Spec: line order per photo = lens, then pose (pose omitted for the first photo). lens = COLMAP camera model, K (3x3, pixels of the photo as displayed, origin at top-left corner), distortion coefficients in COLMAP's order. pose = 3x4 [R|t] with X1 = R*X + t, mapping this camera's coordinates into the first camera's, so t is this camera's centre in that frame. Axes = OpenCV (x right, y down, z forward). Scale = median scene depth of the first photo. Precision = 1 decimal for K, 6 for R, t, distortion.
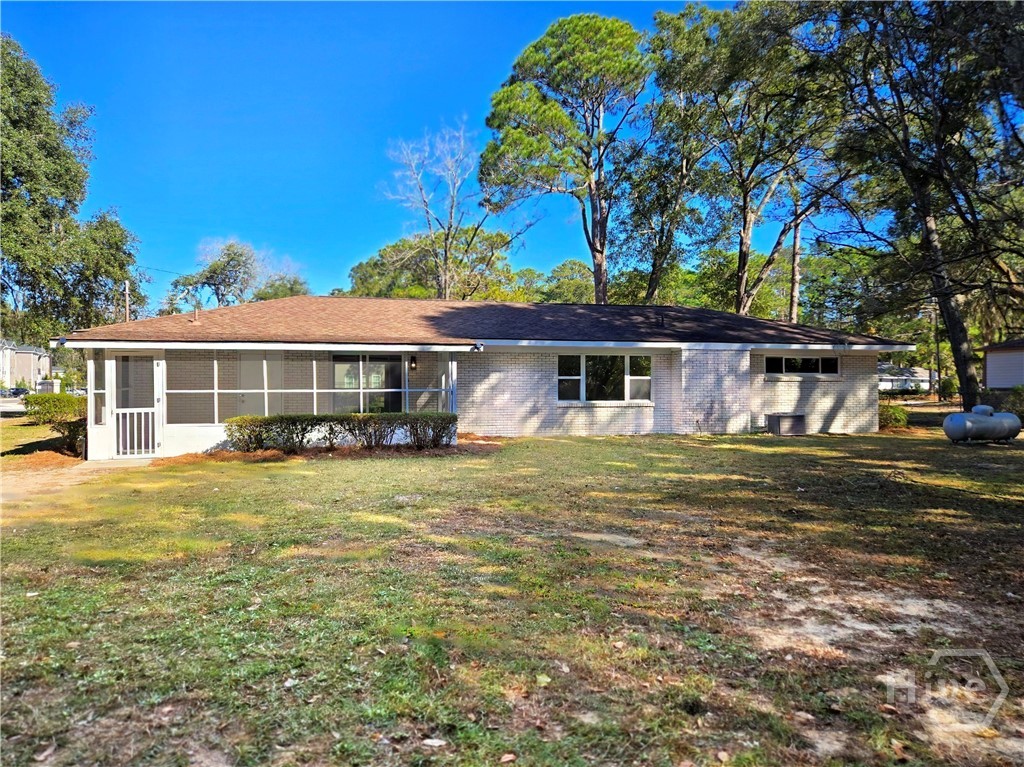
lens RADIAL K [[704.4, 0, 512.0], [0, 704.4, 383.5], [0, 0, 1]] dist [0.037401, -0.000798]
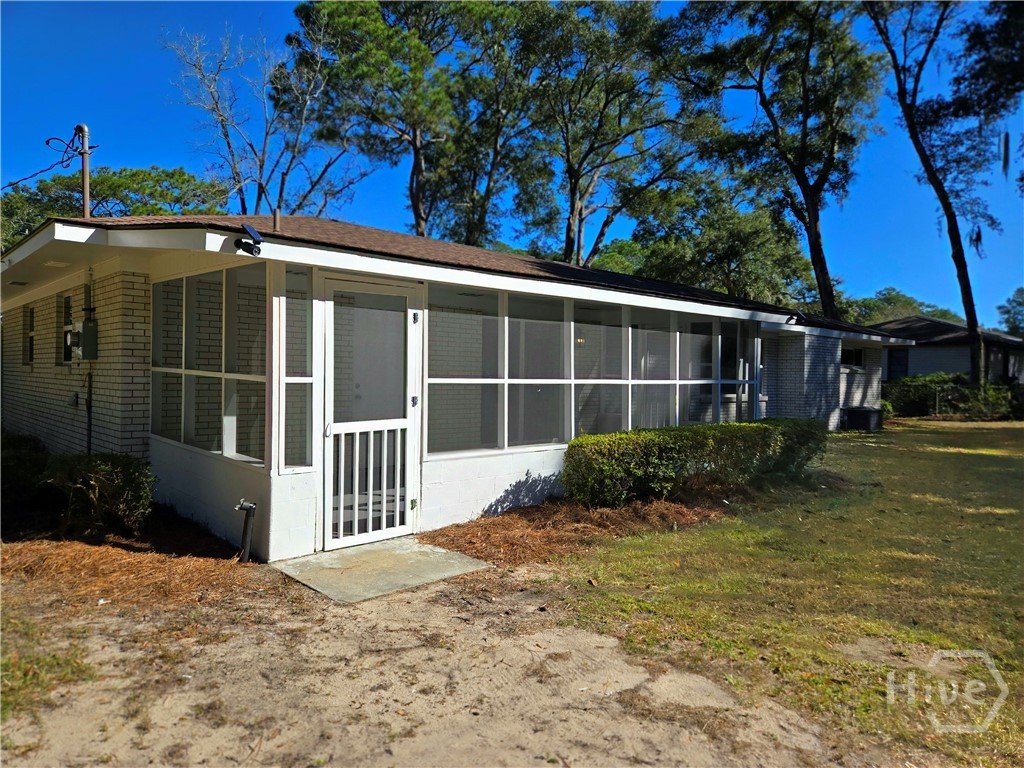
lens RADIAL K [[704.4, 0, 512.0], [0, 704.4, 384.0], [0, 0, 1]] dist [0.037401, -0.000798]
pose [[0.870510, 0.006575, 0.492107, -0.570979], [-0.014771, 0.999809, 0.012769, 0.006069], [-0.491929, -0.018385, 0.870441, 0.520659]]
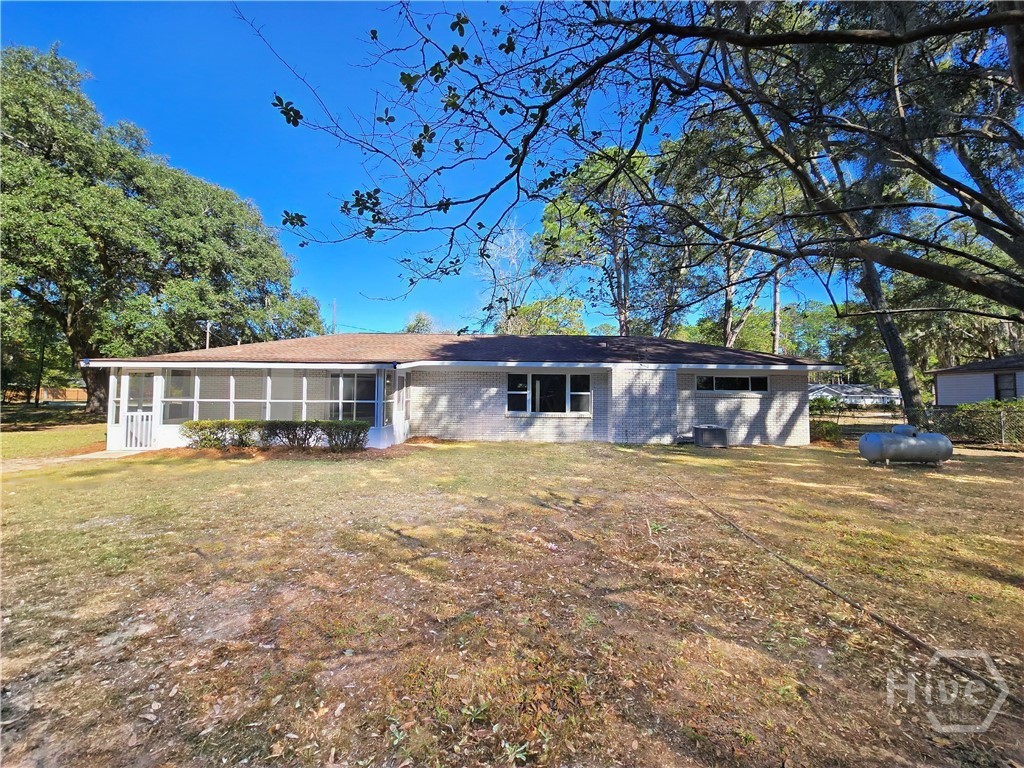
lens RADIAL K [[411.0, 0, 512.0], [0, 411.0, 384.0], [0, 0, 1]] dist [-0.000601, -0.000078]
pose [[0.974051, 0.008425, -0.226170, 0.276971], [-0.013128, 0.999728, -0.019300, -0.010403], [0.225945, 0.021769, 0.973897, 0.352944]]
